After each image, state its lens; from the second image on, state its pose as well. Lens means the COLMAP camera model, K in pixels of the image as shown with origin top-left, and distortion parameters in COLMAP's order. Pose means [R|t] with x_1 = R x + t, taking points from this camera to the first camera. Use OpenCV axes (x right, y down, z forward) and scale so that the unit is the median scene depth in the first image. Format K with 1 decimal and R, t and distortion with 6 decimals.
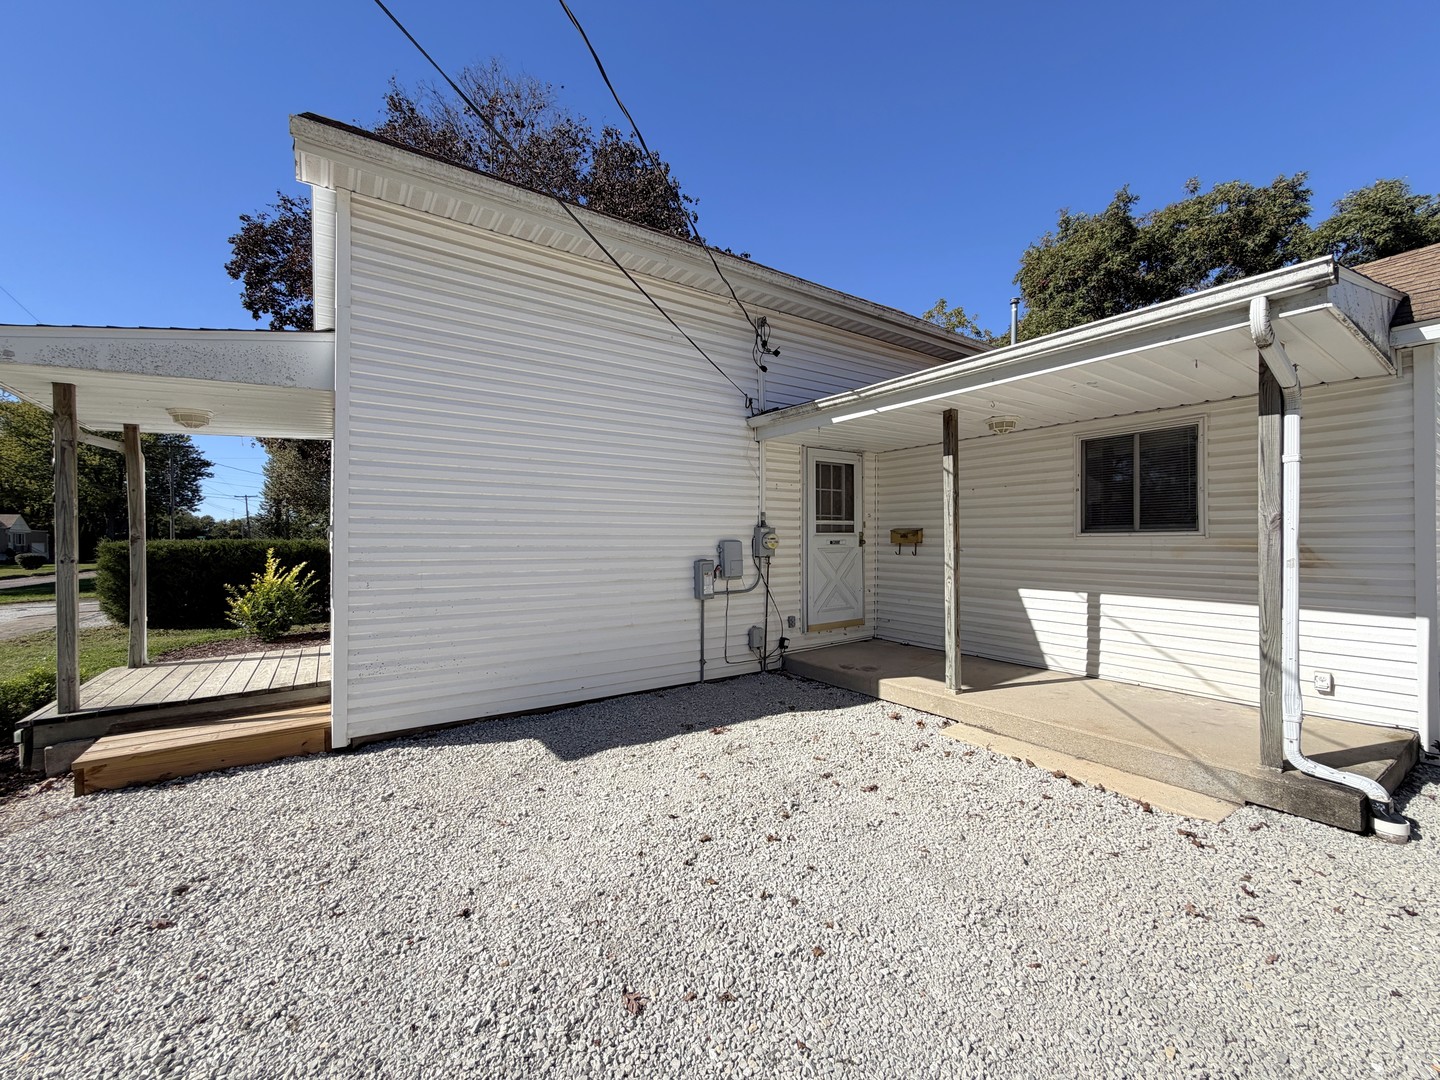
lens RADIAL K [[572.2, 0, 720.2], [0, 572.2, 540.5], [0, 0, 1]] dist [-0.001434, -0.000019]
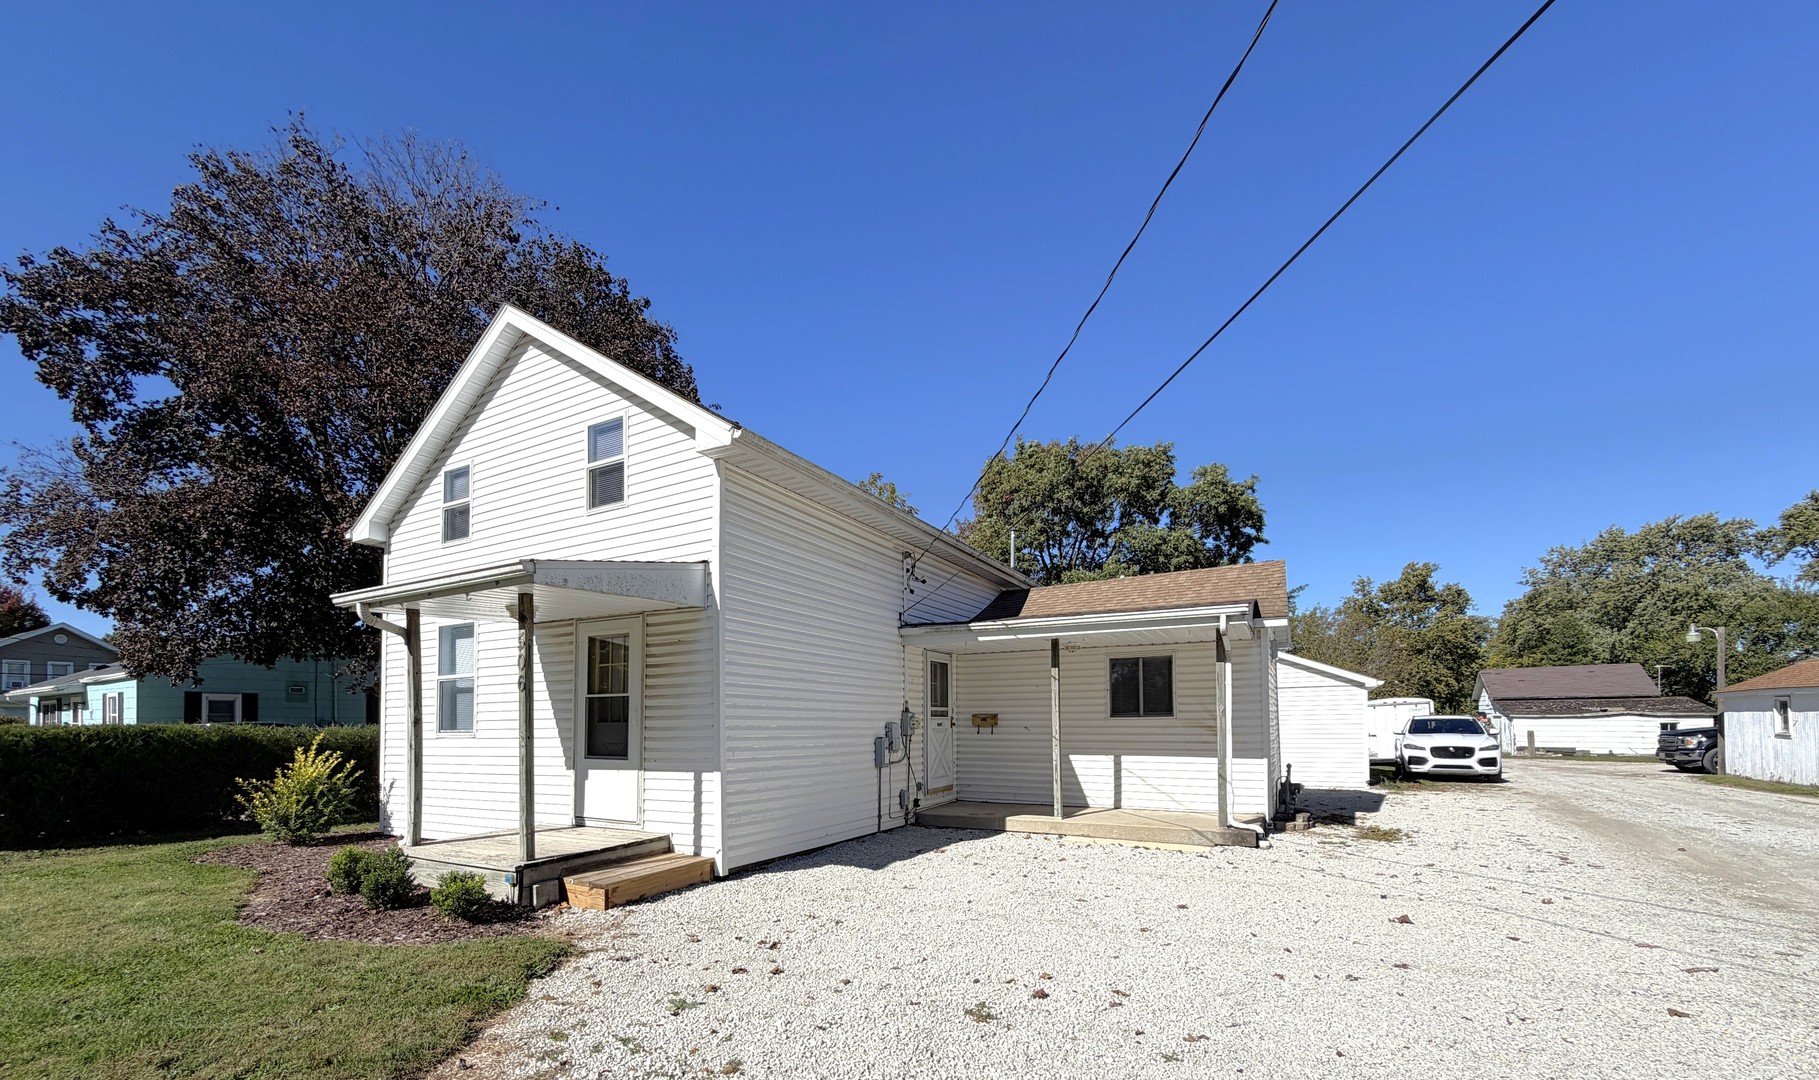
lens RADIAL K [[733.5, 0, 884.4], [0, 733.5, 717.6], [0, 0, 1]] dist [0.013668, 0.000033]
pose [[0.896315, 0.003031, 0.443408, -0.814658], [0.003459, 0.999898, -0.013827, 0.012538], [-0.443405, 0.013927, 0.896213, -0.532431]]
